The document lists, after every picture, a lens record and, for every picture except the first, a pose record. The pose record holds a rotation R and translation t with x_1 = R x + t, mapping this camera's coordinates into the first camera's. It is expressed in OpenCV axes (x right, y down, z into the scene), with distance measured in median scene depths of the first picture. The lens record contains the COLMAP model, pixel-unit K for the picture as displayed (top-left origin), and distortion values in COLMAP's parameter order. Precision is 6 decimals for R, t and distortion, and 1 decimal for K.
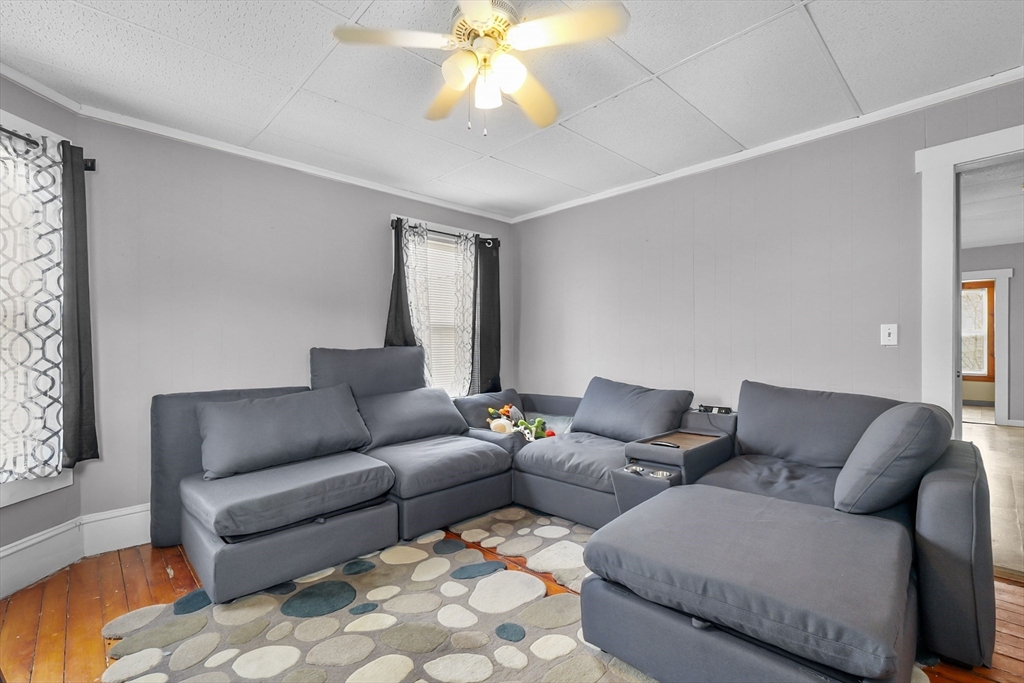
lens RADIAL K [[455.3, 0, 515.6], [0, 455.3, 345.8], [0, 0, 1]] dist [0.003081, 0.000345]
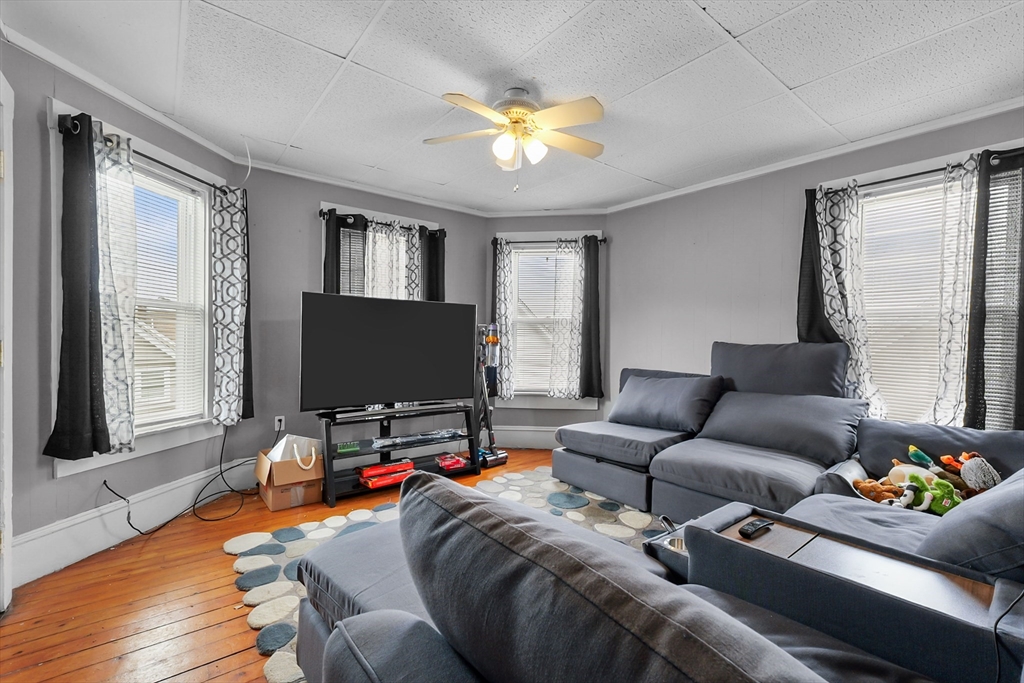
lens RADIAL K [[455.3, 0, 515.6], [0, 455.3, 339.4], [0, 0, 1]] dist [0.003081, 0.000345]
pose [[-0.096952, 0.010403, -0.995235, 0.712005], [-0.015378, 0.999810, 0.011949, -0.006168], [0.995170, 0.016463, -0.096774, 0.612203]]
